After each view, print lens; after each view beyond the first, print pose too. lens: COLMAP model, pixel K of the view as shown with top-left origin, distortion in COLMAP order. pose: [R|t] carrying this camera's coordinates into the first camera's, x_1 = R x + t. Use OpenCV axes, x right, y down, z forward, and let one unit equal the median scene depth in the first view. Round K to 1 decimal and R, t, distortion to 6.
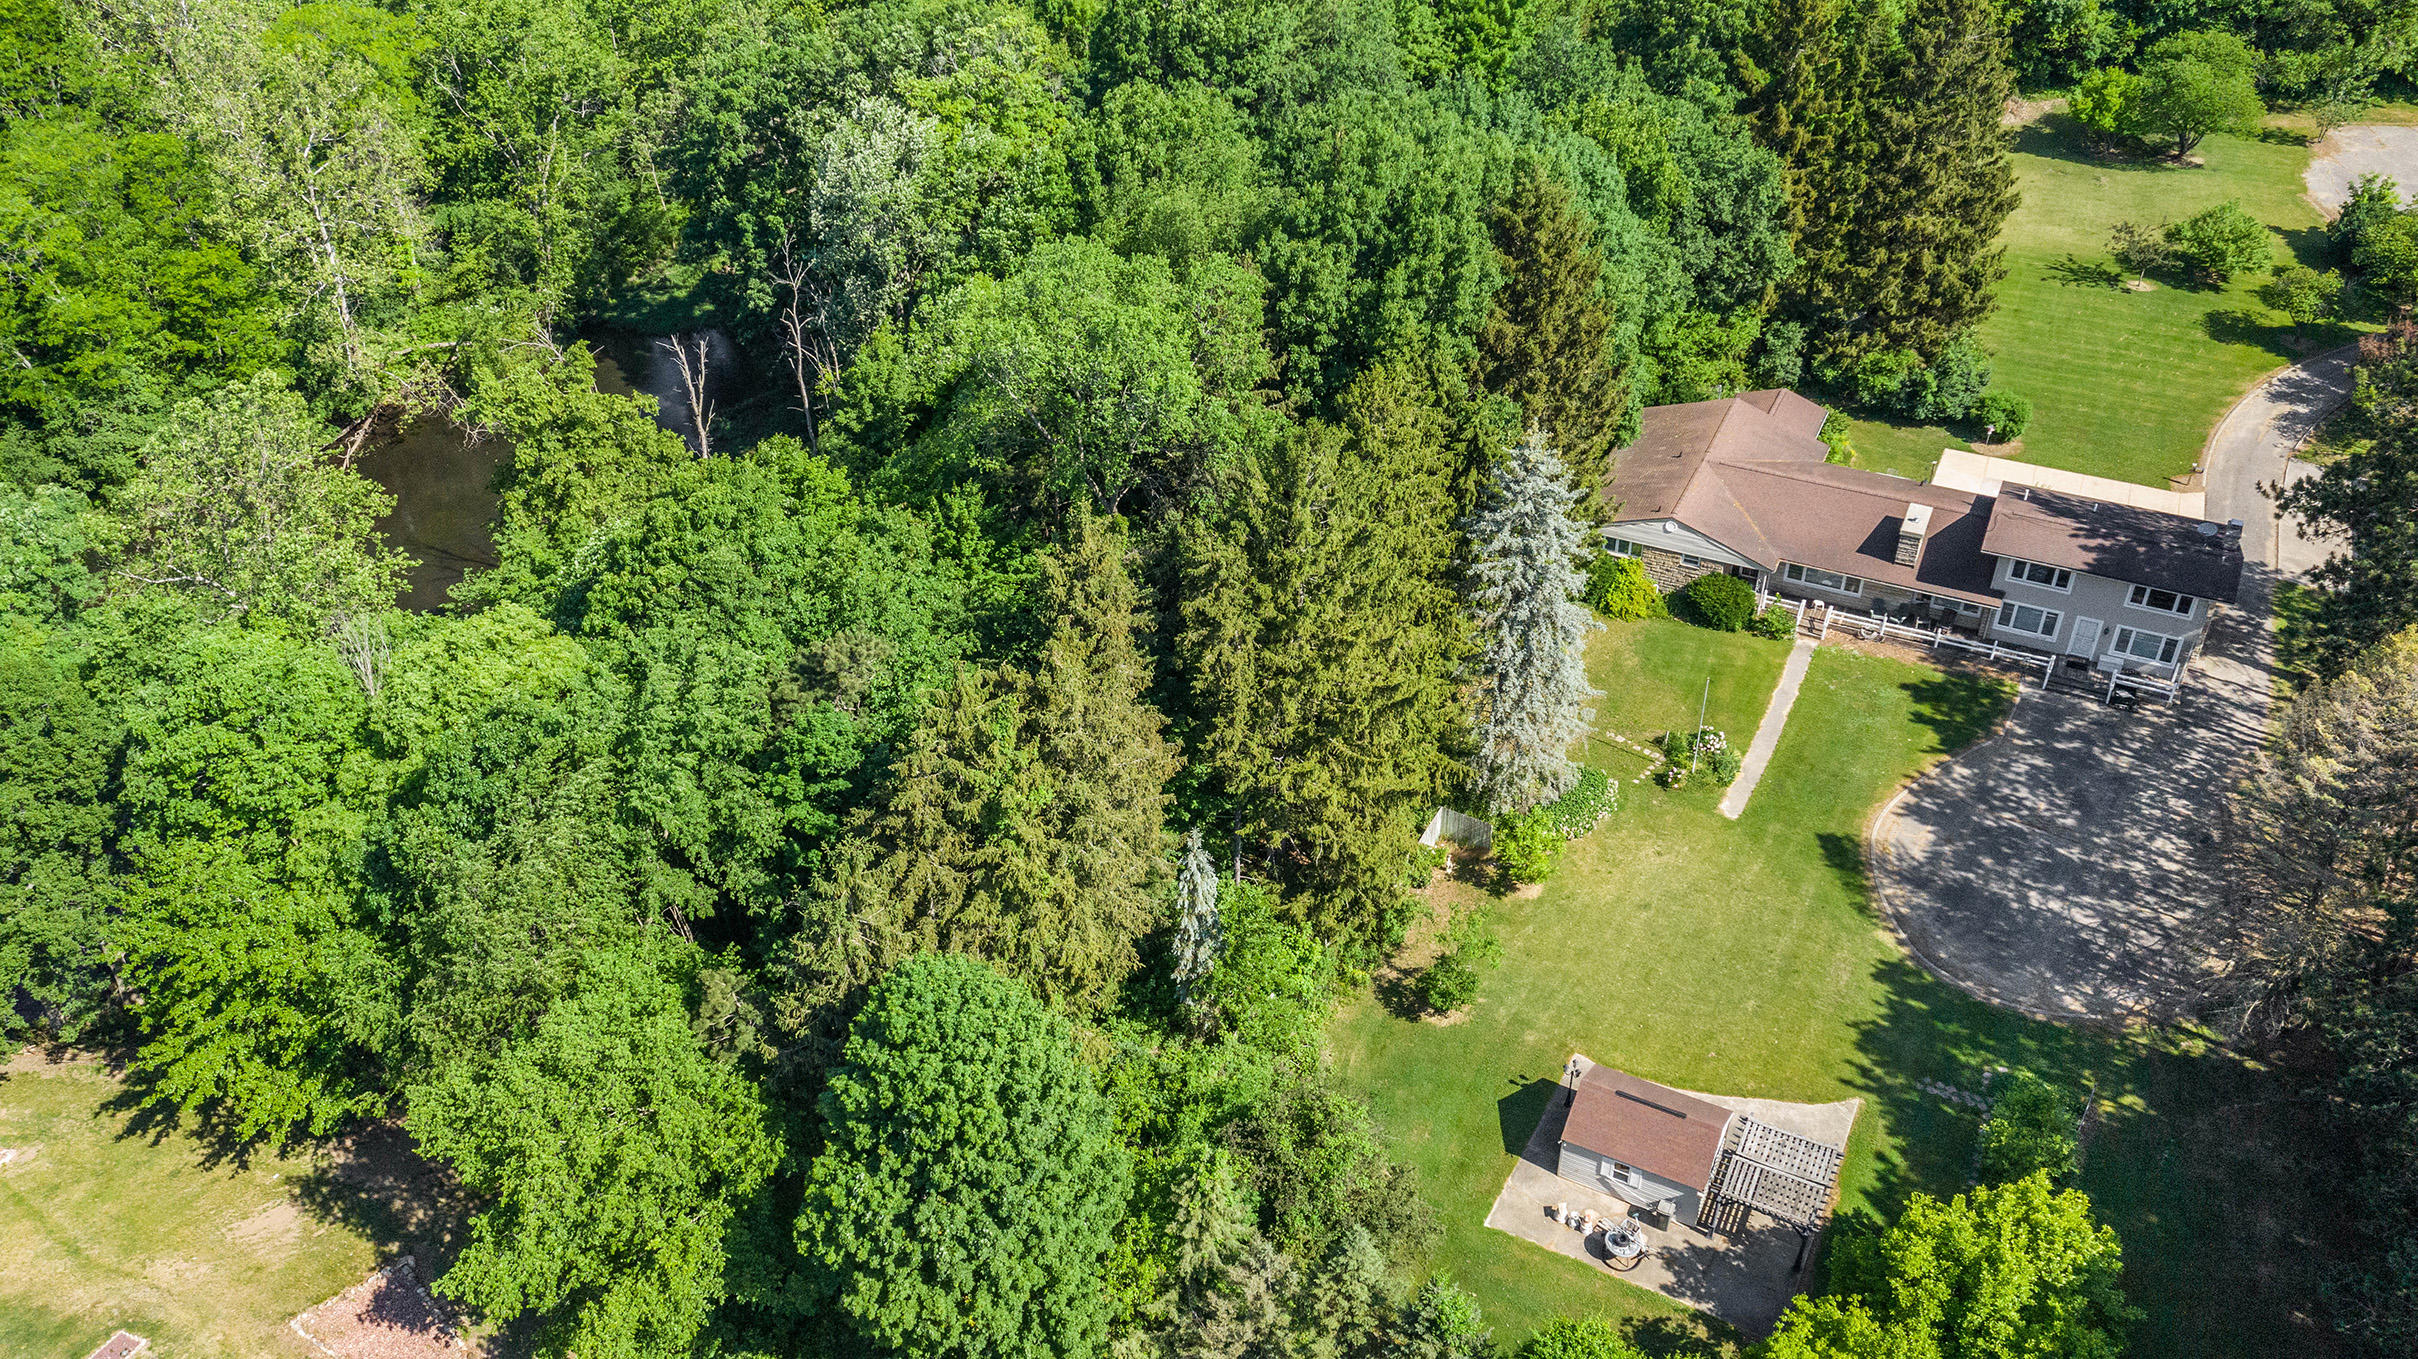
lens RADIAL K [[1932.4, 0, 1198.1], [0, 1932.4, 664.9], [0, 0, 1]] dist [0.001401, -0.001700]
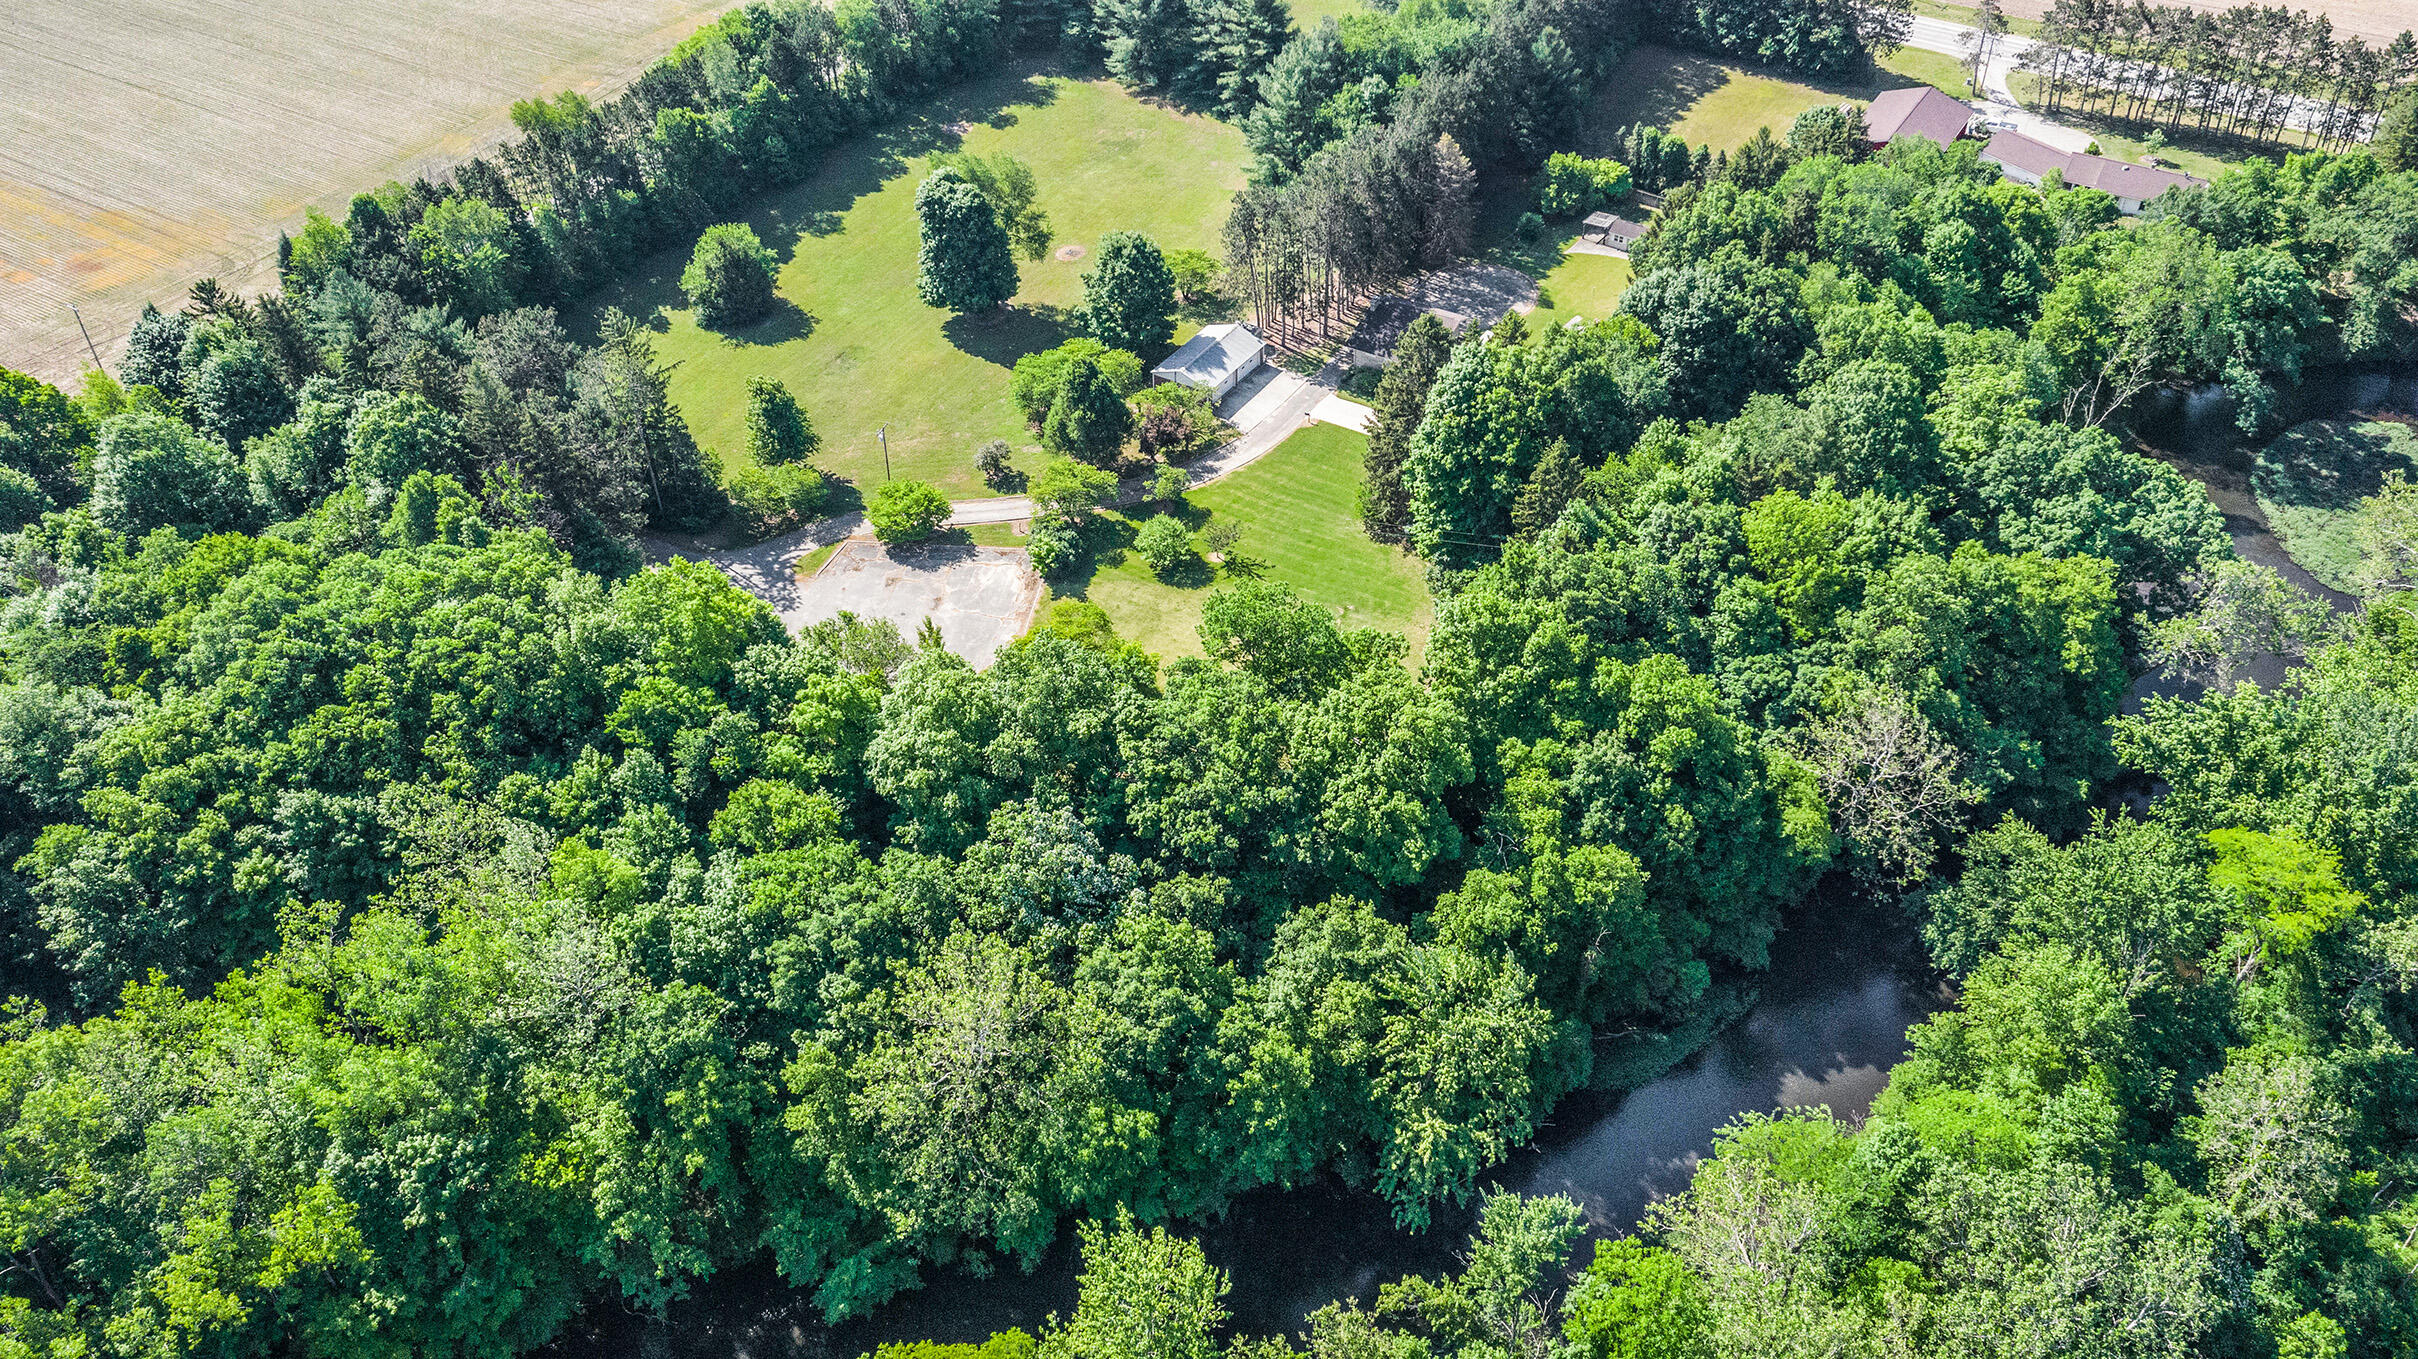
lens RADIAL K [[1932.4, 0, 1209.2], [0, 1932.4, 683.5], [0, 0, 1]] dist [0.001401, -0.001700]
pose [[-0.993782, -0.050392, 0.099286, 0.483937], [0.083688, 0.250112, 0.964593, -2.438550], [-0.073440, 0.966905, -0.244340, 2.151904]]
